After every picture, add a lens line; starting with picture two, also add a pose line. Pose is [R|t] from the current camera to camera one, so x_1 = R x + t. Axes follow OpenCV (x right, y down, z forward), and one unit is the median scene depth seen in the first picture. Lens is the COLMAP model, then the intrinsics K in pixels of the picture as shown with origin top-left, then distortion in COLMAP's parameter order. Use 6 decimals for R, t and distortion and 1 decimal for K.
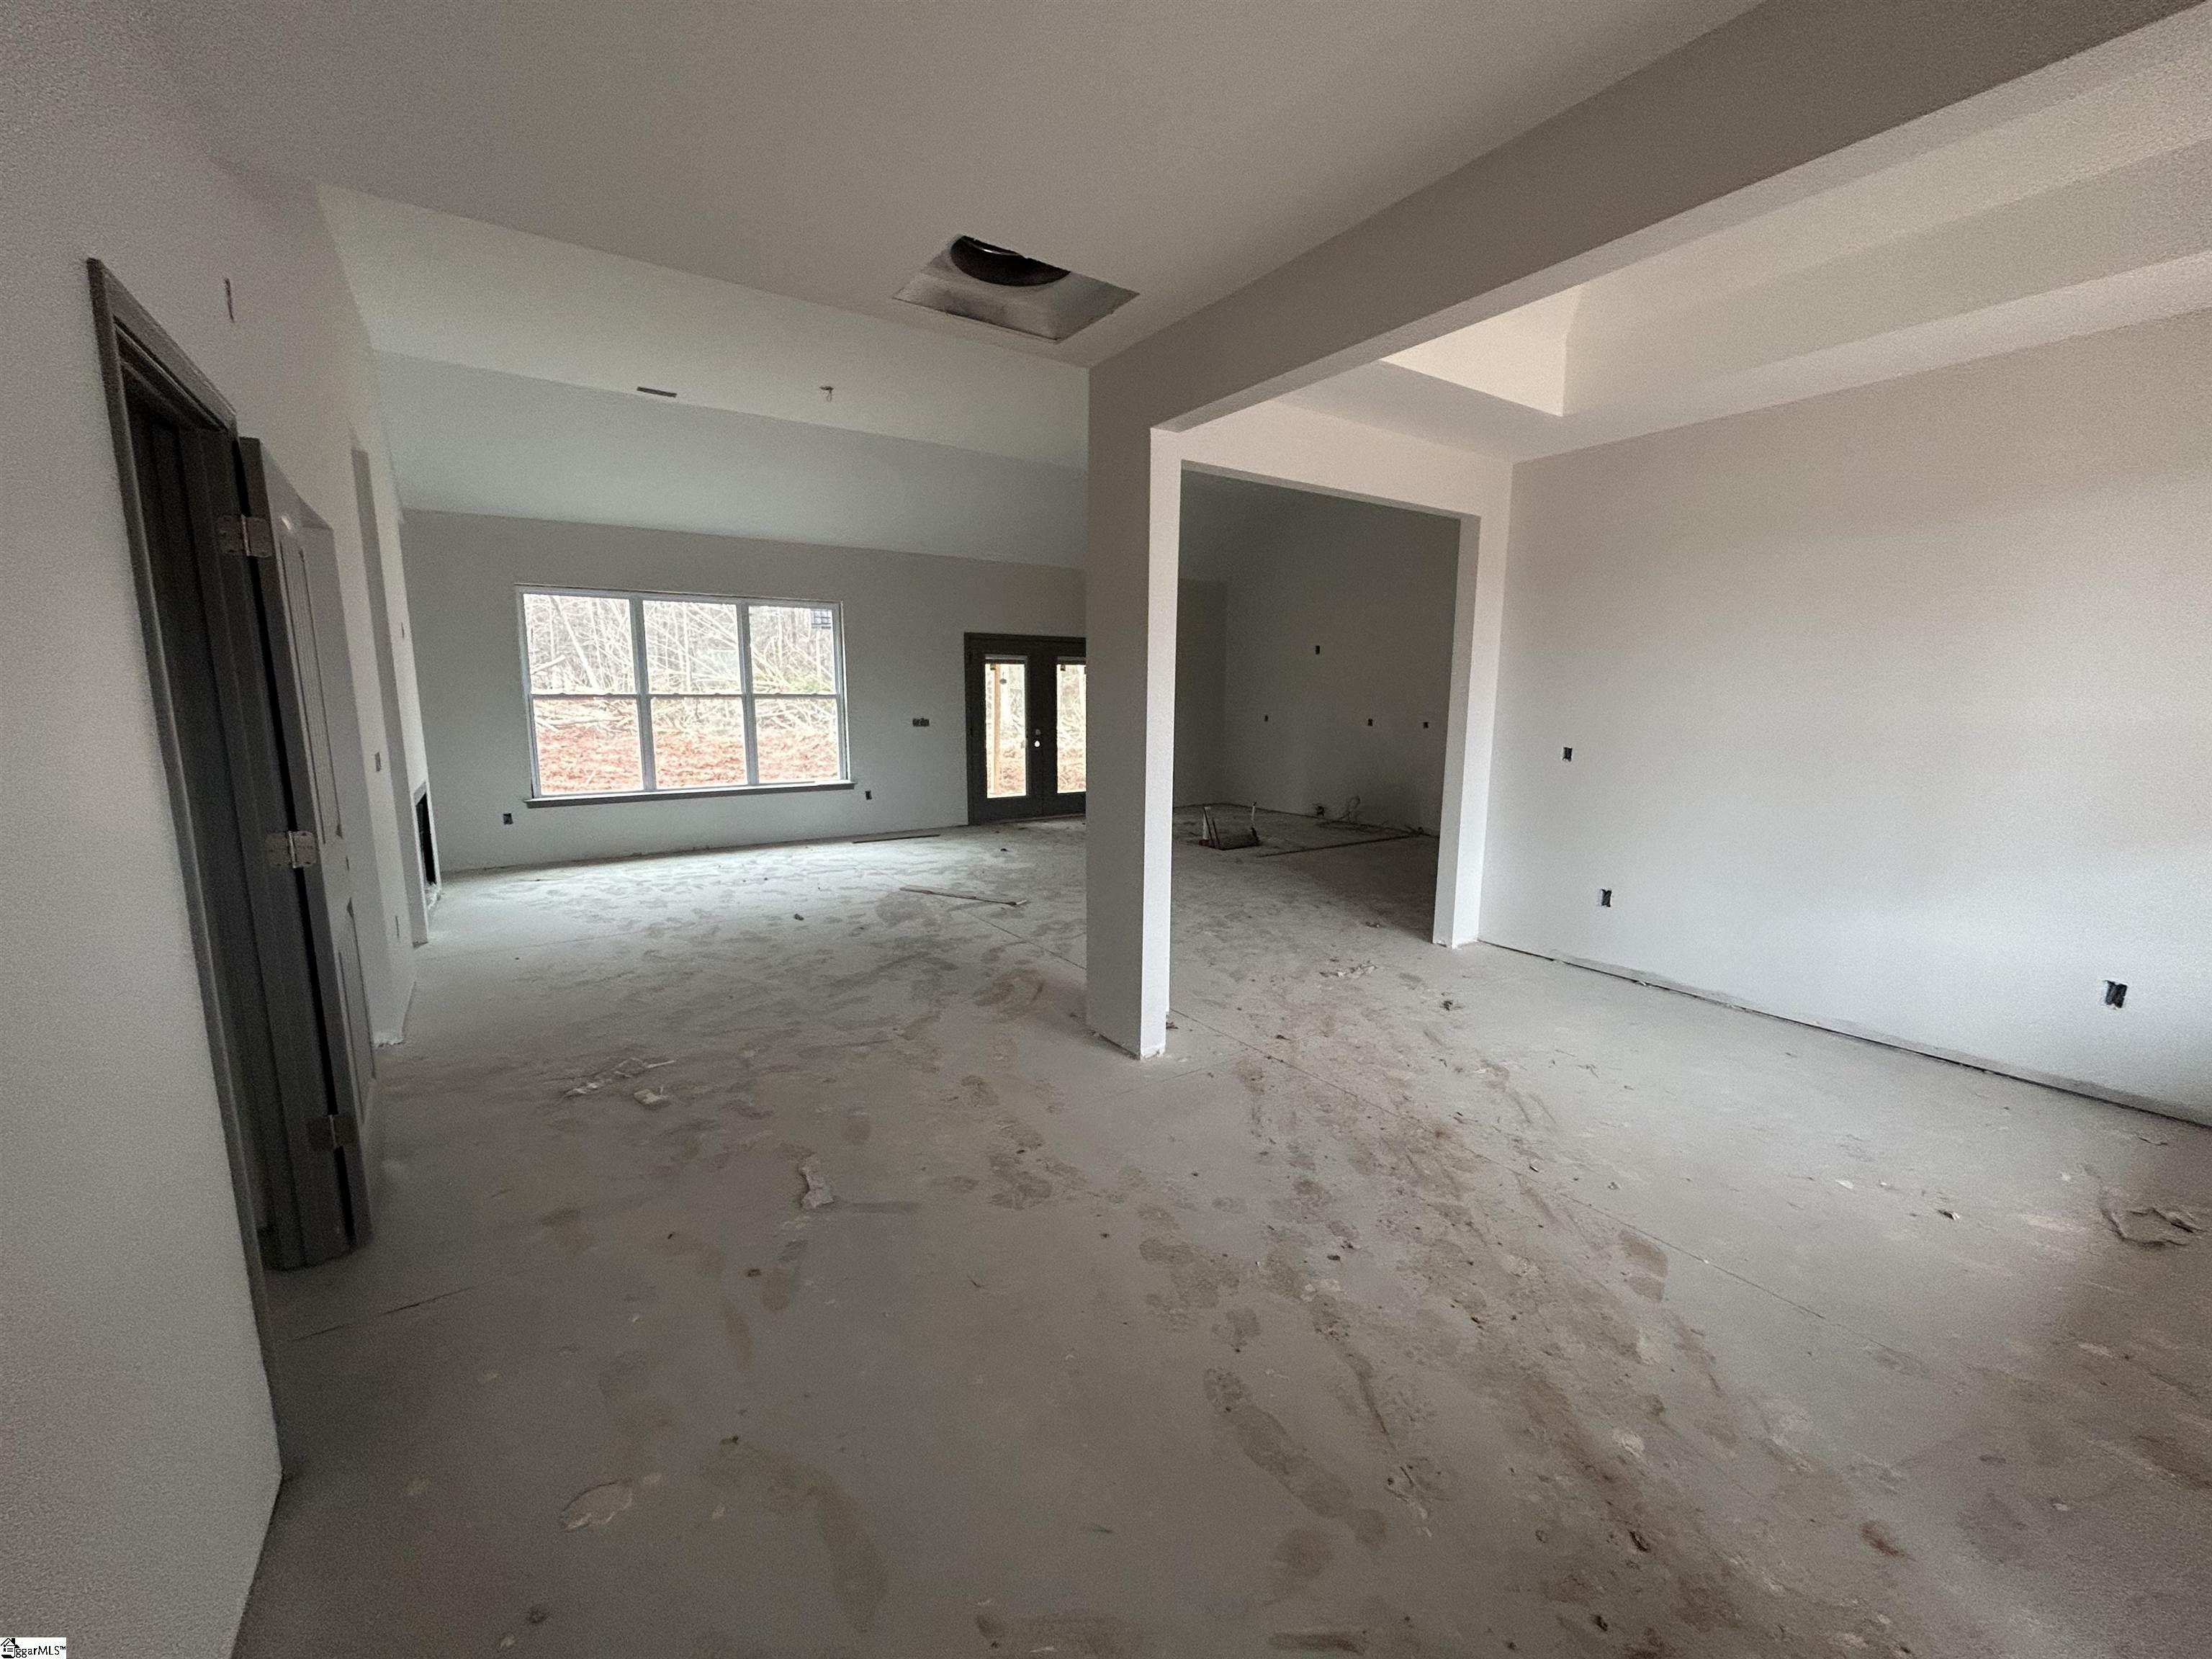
lens RADIAL K [[891.0, 0, 1109.8], [0, 891.0, 837.7], [0, 0, 1]] dist [0.001211, -0.000625]
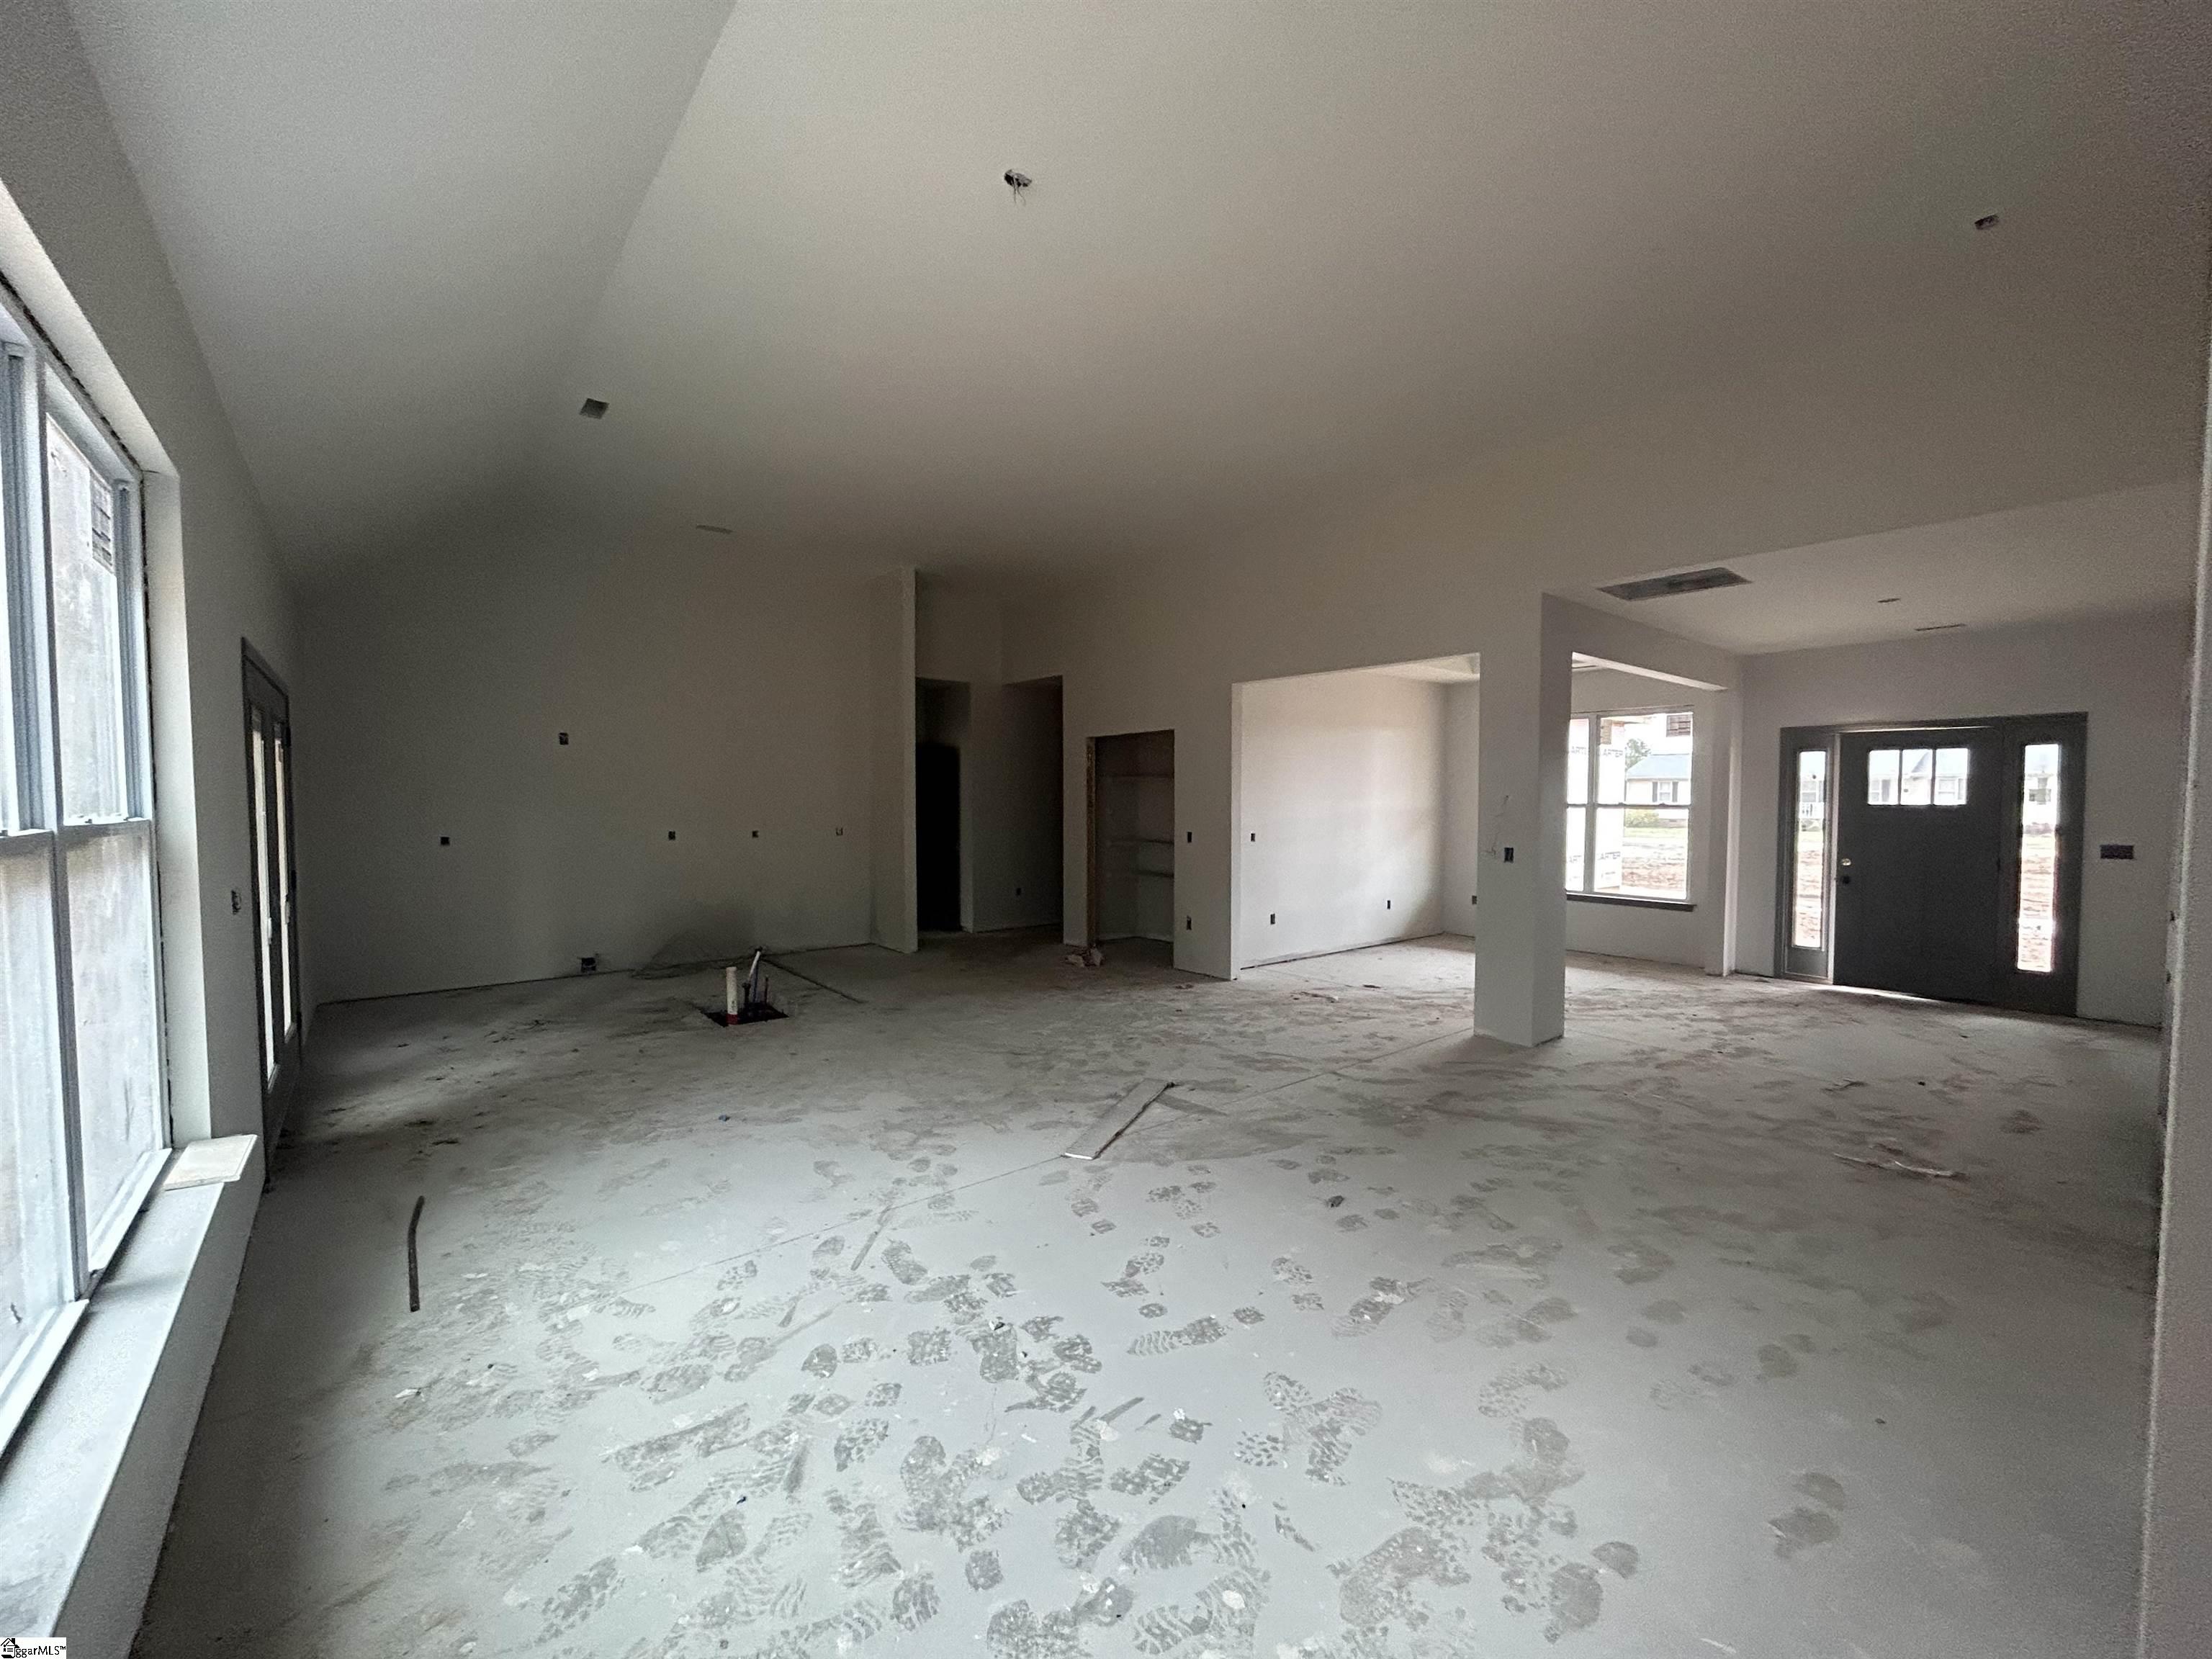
lens RADIAL K [[891.0, 0, 1109.8], [0, 891.0, 837.7], [0, 0, 1]] dist [0.001211, -0.000625]
pose [[-0.088372, -0.045553, 0.995045, -1.015284], [0.163218, 0.984790, 0.059579, -0.221427], [-0.982624, 0.167674, -0.079593, 1.312178]]
